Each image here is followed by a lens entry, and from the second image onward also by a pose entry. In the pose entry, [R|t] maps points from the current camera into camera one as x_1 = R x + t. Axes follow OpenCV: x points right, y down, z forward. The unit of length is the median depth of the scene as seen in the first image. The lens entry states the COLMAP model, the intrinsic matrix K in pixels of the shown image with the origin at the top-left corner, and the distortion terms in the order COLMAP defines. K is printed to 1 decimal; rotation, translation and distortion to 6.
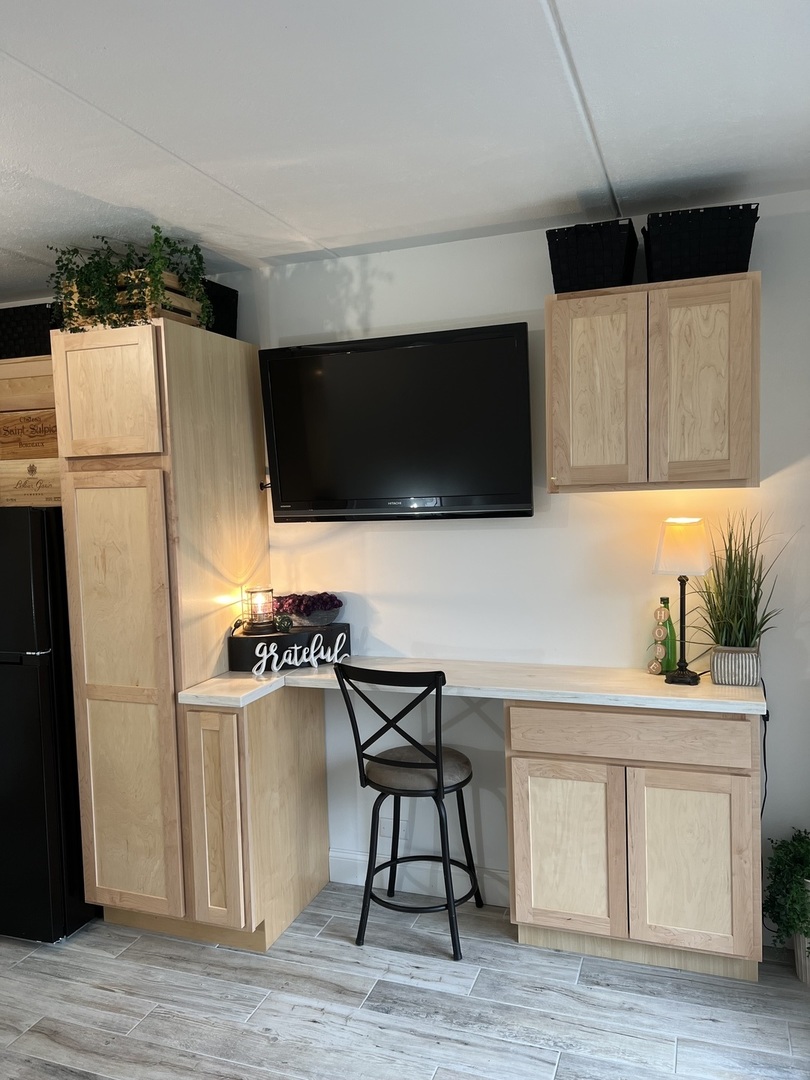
lens RADIAL K [[808.5, 0, 404.5], [0, 808.5, 546.1], [0, 0, 1]] dist [0.061720, -0.066276]
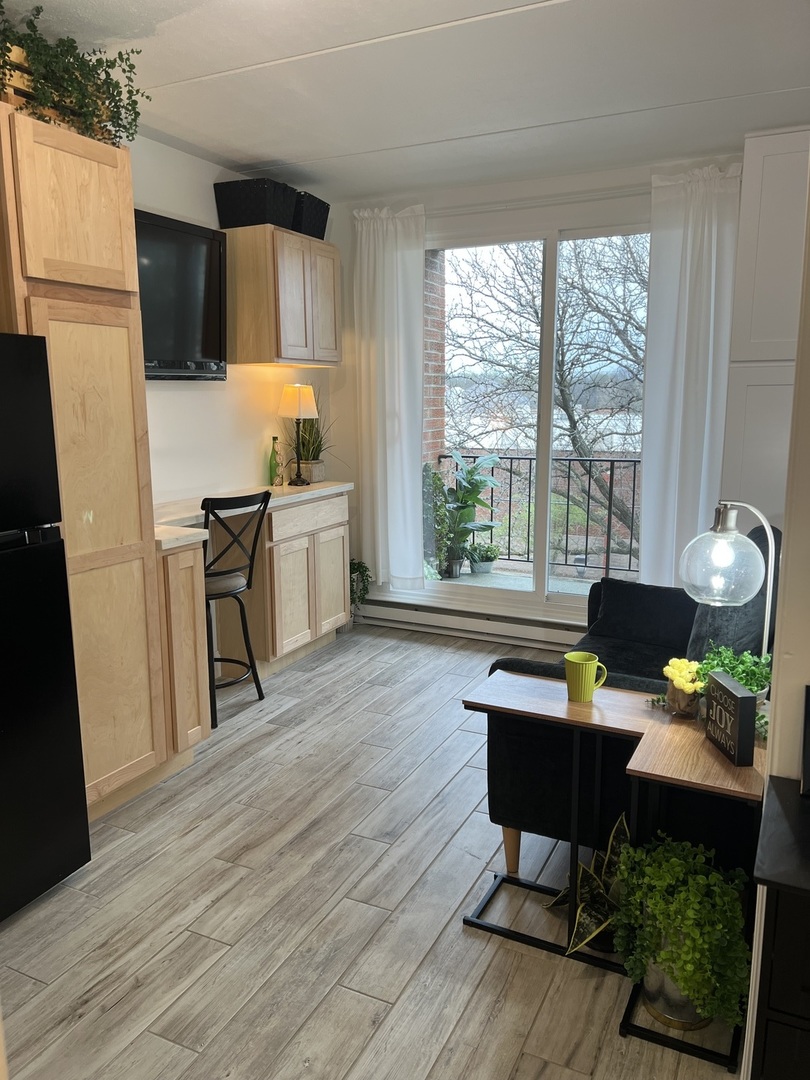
lens RADIAL K [[808.5, 0, 406.8], [0, 808.5, 542.5], [0, 0, 1]] dist [0.061720, -0.066276]
pose [[0.104060, -0.148424, 0.983434, -1.203680], [0.075145, 0.987149, 0.141034, 0.061529], [-0.991728, 0.059224, 0.113876, 0.563553]]
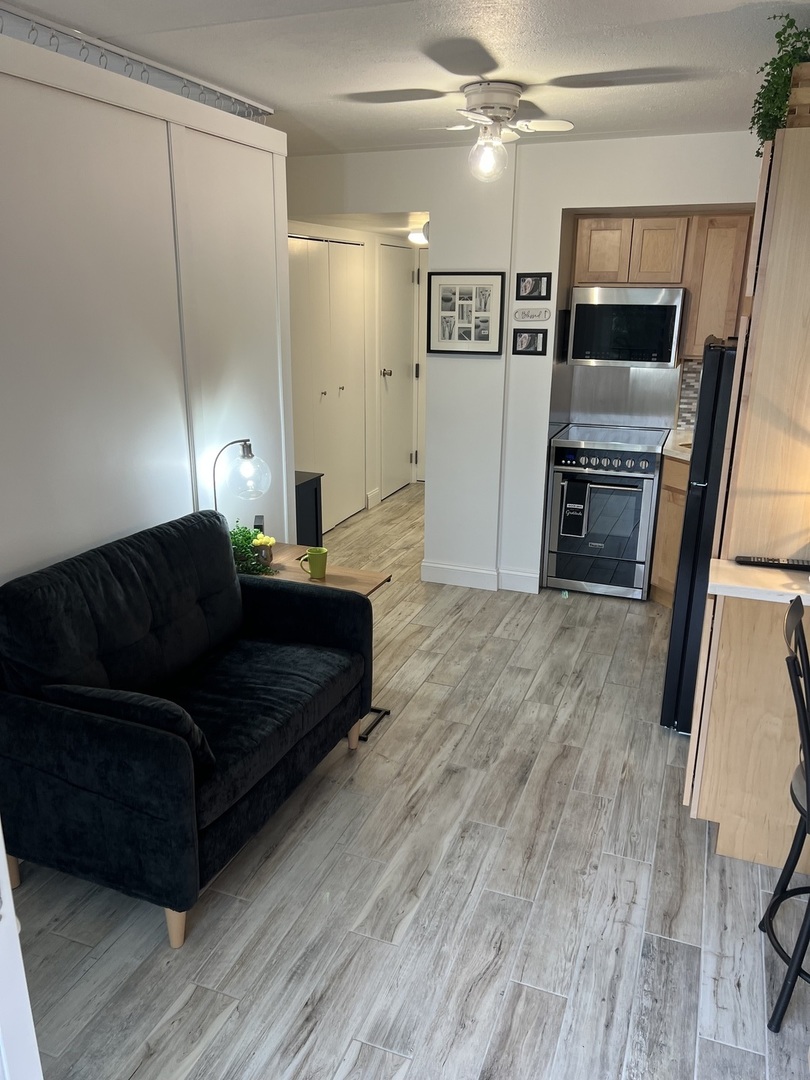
lens RADIAL K [[808.5, 0, 407.5], [0, 808.5, 539.4], [0, 0, 1]] dist [0.061720, -0.066276]
pose [[-0.013919, 0.322984, -0.946302, 0.608458], [-0.080405, 0.942967, 0.323029, -0.118912], [0.996665, 0.080584, 0.012844, 0.609951]]
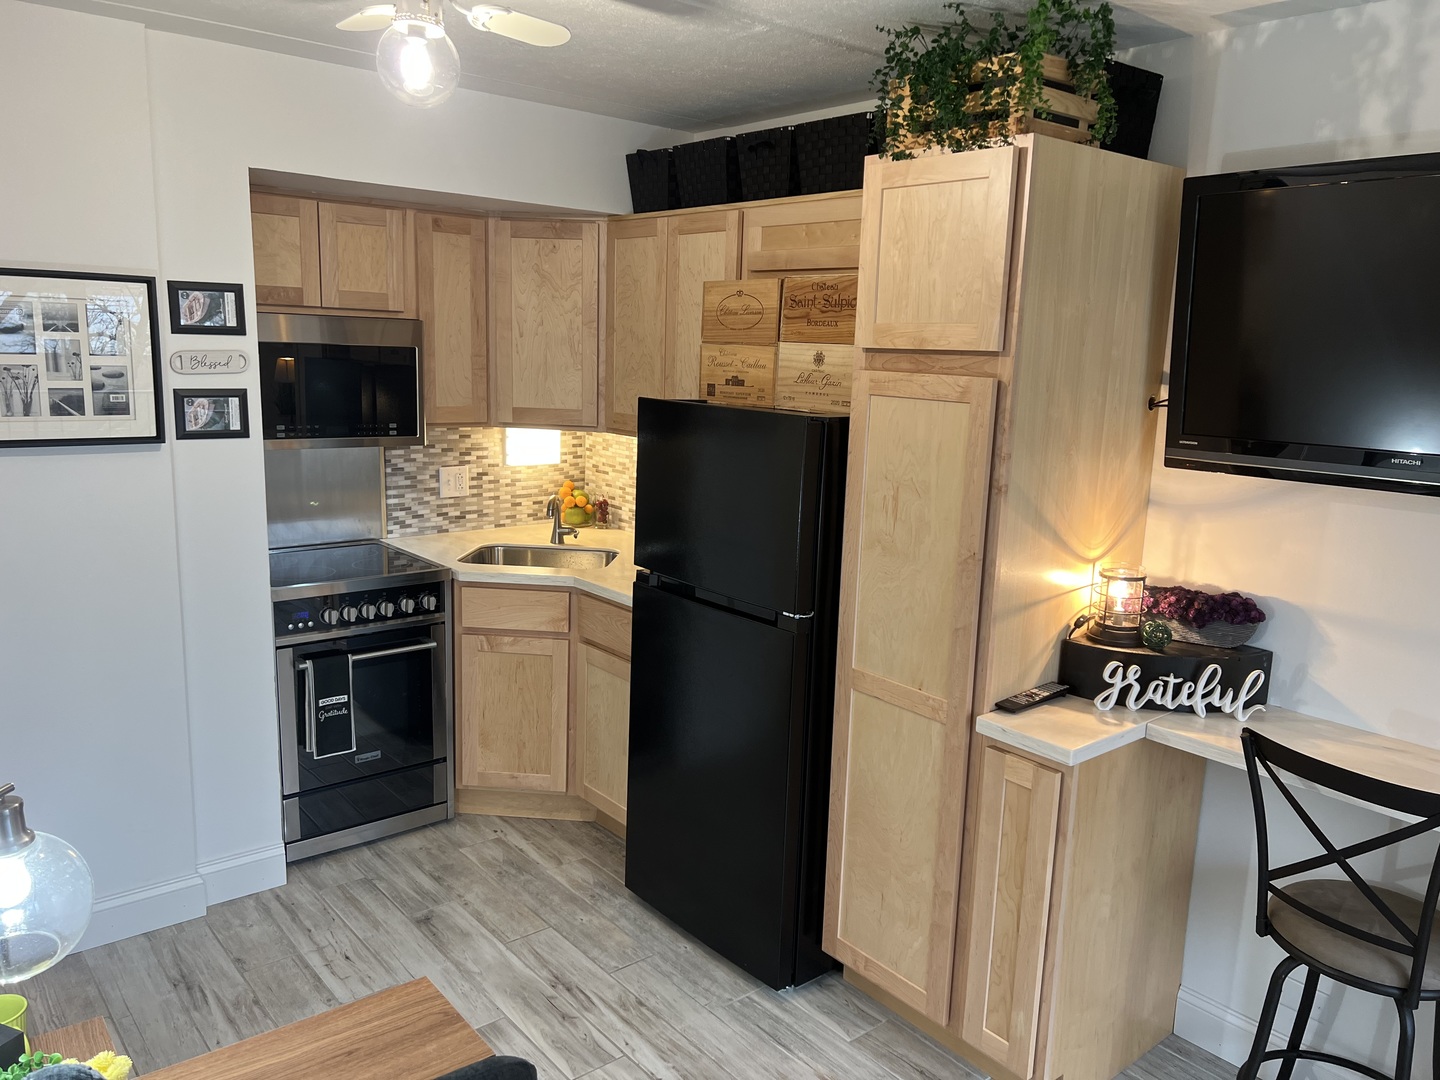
lens RADIAL K [[1078.0, 0, 728.1], [0, 1078.0, 545.5], [0, 0, 1]] dist [0.061720, -0.066276]
pose [[0.865117, 0.153247, -0.477585, -0.050218], [-0.097676, 0.985426, 0.139268, -0.060219], [0.491967, -0.073835, 0.867477, 0.135048]]
